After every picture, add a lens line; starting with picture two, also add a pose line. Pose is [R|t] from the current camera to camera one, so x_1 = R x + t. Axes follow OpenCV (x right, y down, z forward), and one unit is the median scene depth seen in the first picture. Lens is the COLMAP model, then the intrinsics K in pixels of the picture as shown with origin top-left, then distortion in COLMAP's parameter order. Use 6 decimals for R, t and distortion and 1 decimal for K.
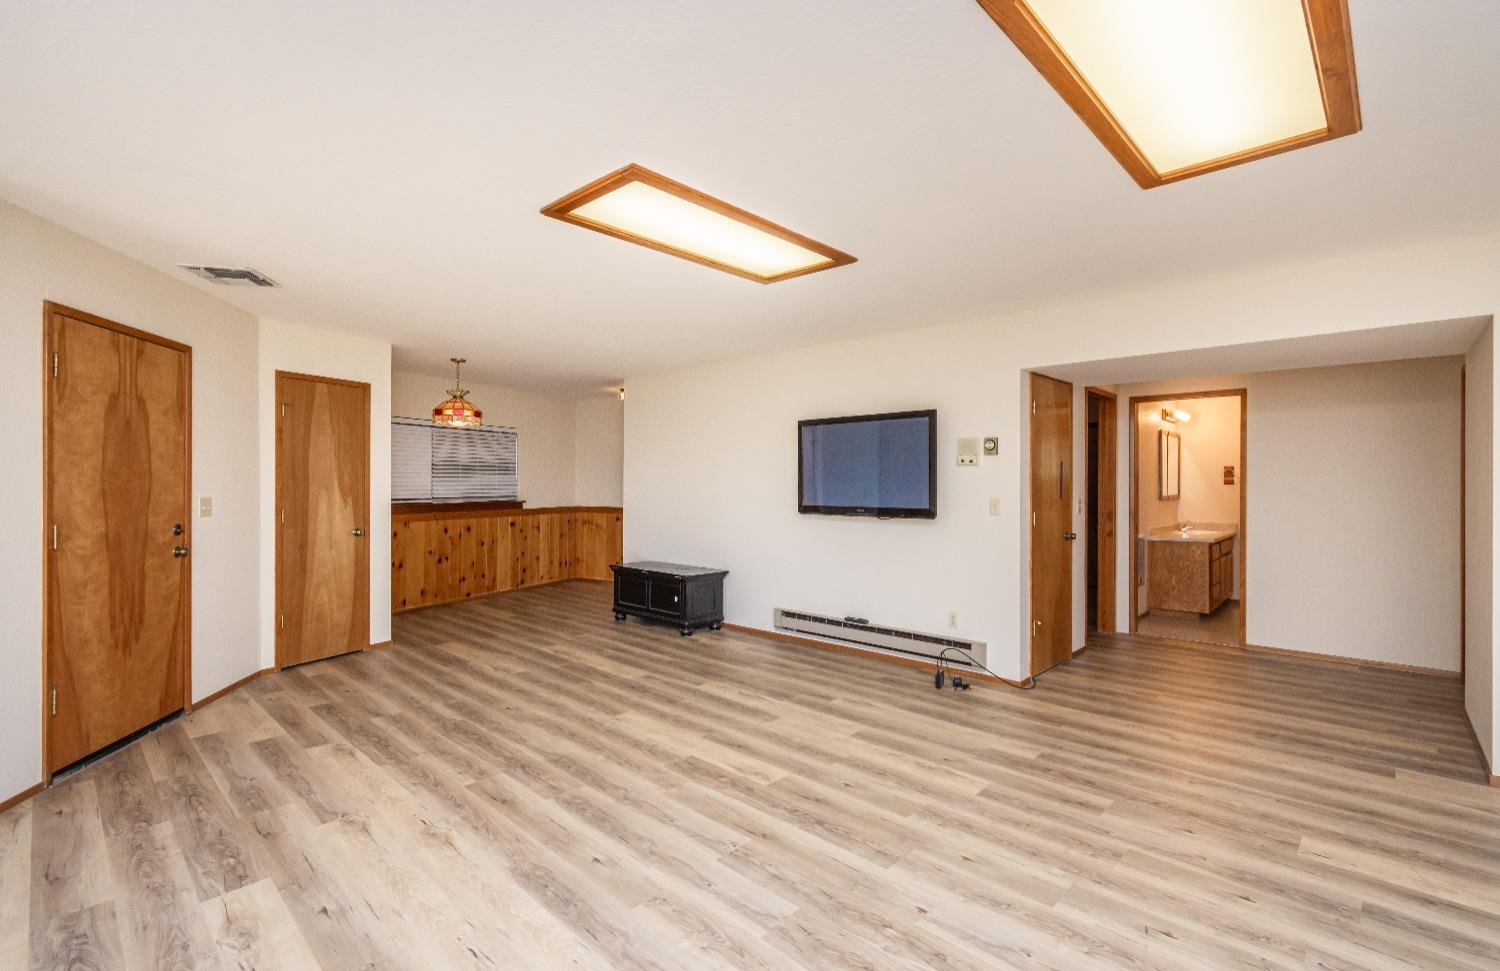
lens RADIAL K [[679.0, 0, 758.2], [0, 679.0, 481.6], [0, 0, 1]] dist [0.007644, -0.001076]
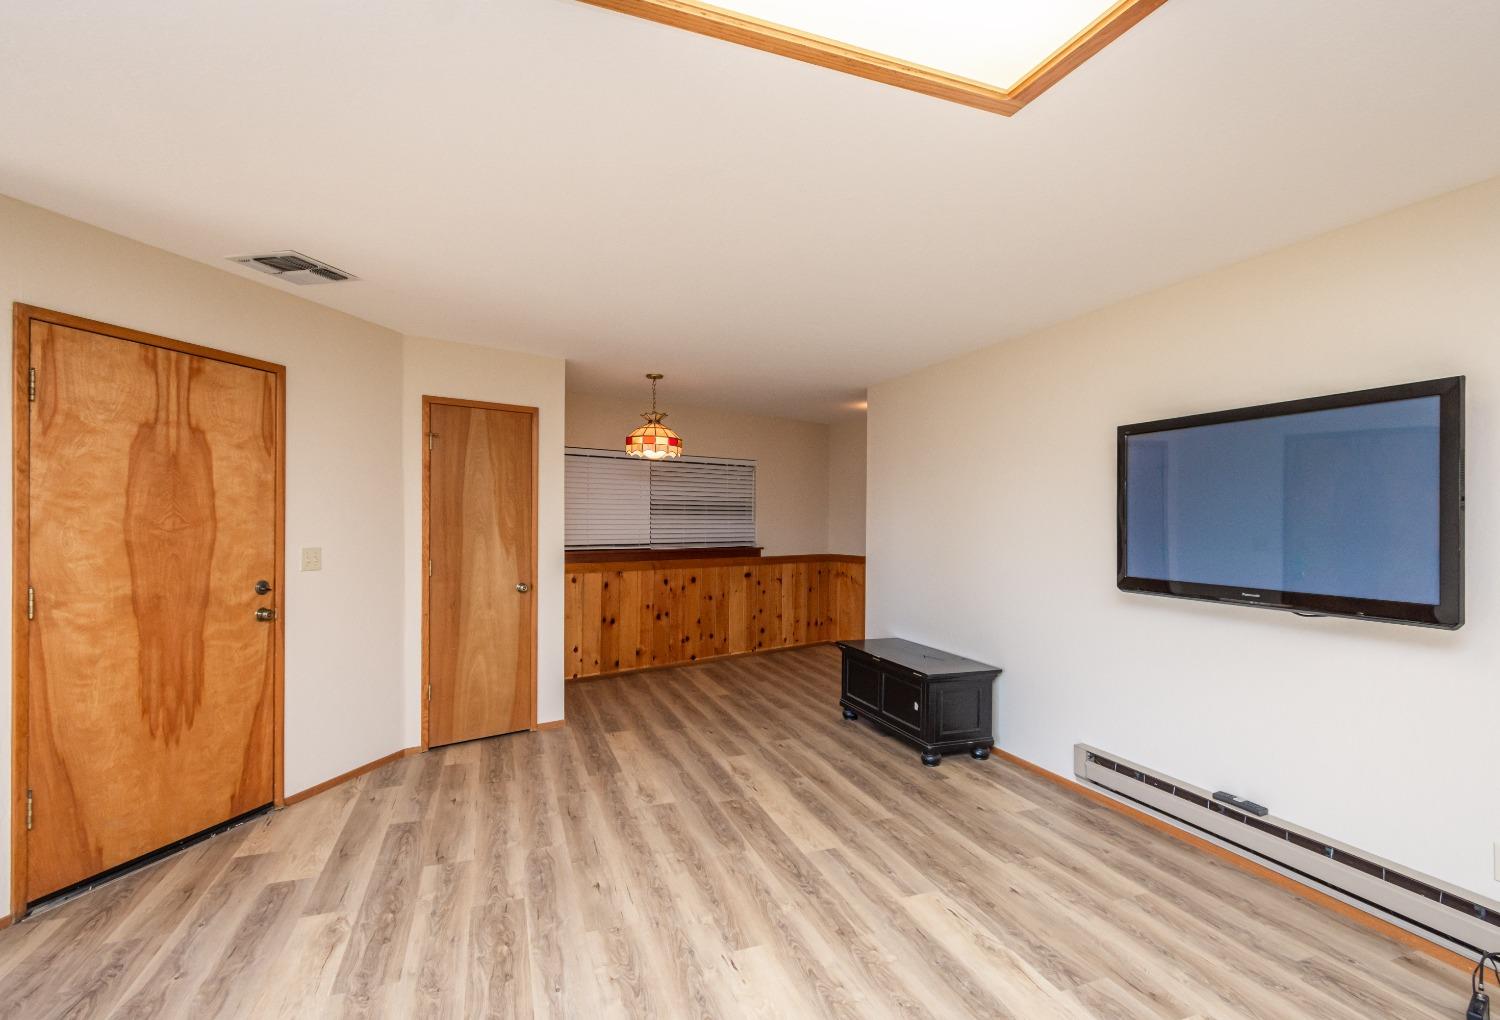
lens RADIAL K [[702.8, 0, 768.0], [0, 702.8, 519.6], [0, 0, 1]] dist [0.002388, -0.000673]
pose [[0.903333, 0.005785, -0.428900, 0.065998], [-0.005052, 0.999983, 0.002848, -0.017317], [0.428909, -0.000406, 0.903347, 0.490986]]
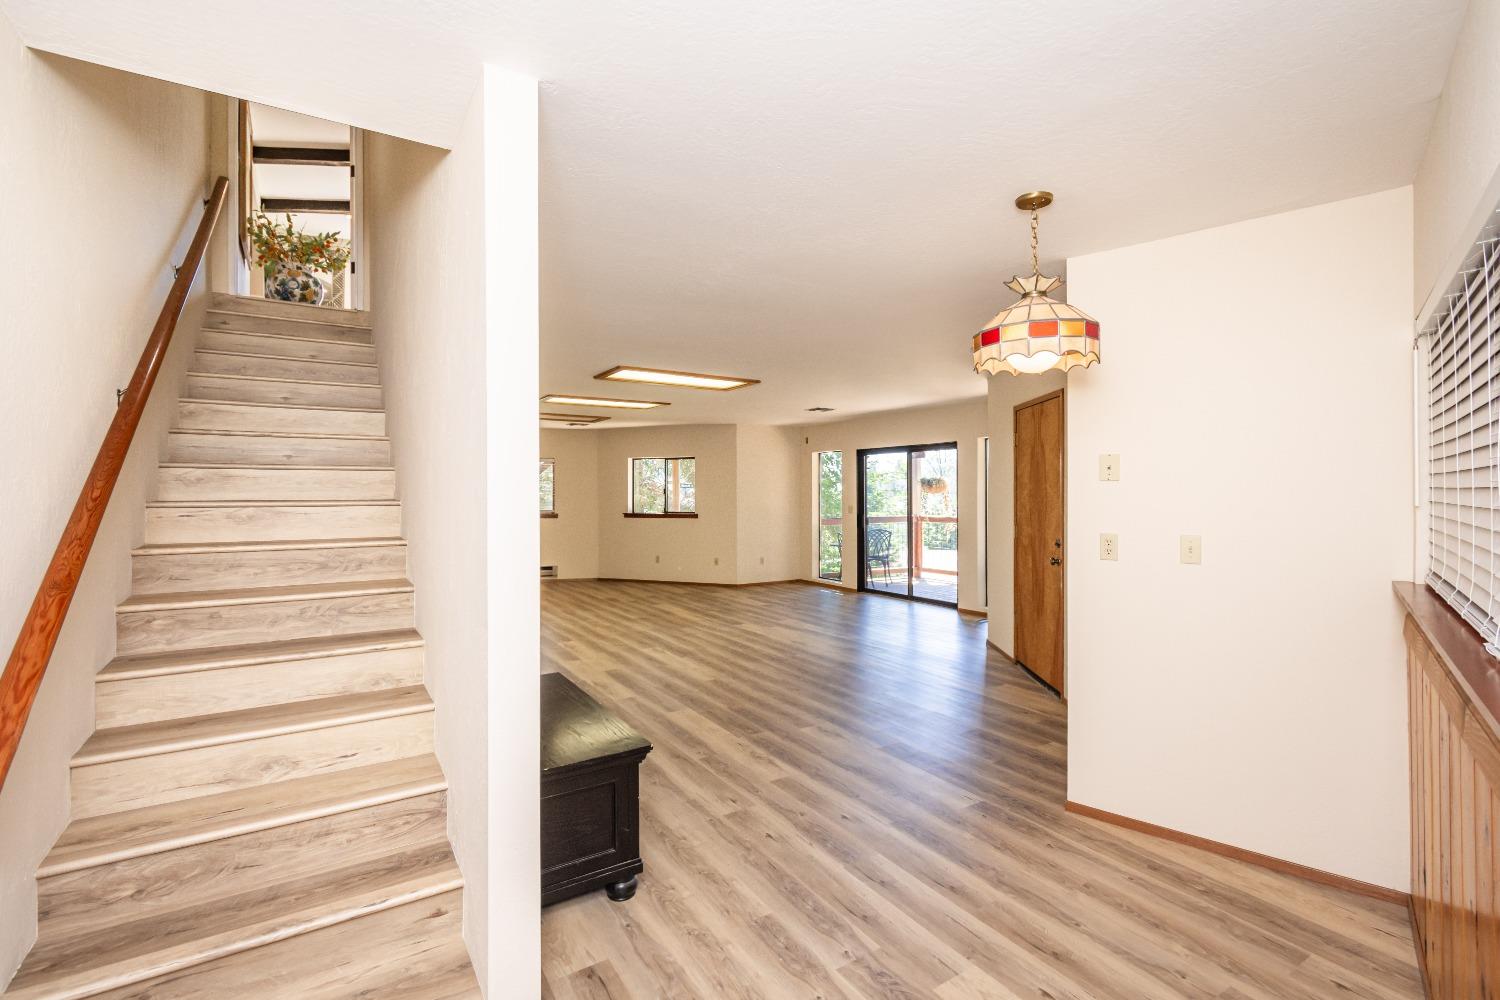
lens RADIAL K [[673.8, 0, 758.2], [0, 673.8, 493.7], [0, 0, 1]] dist [0.008912, -0.000570]
pose [[-0.969095, 0.000153, 0.246686, -0.624806], [0.000289, 1.000000, 0.000514, -0.018596], [-0.246686, 0.000570, -0.969095, 2.291421]]
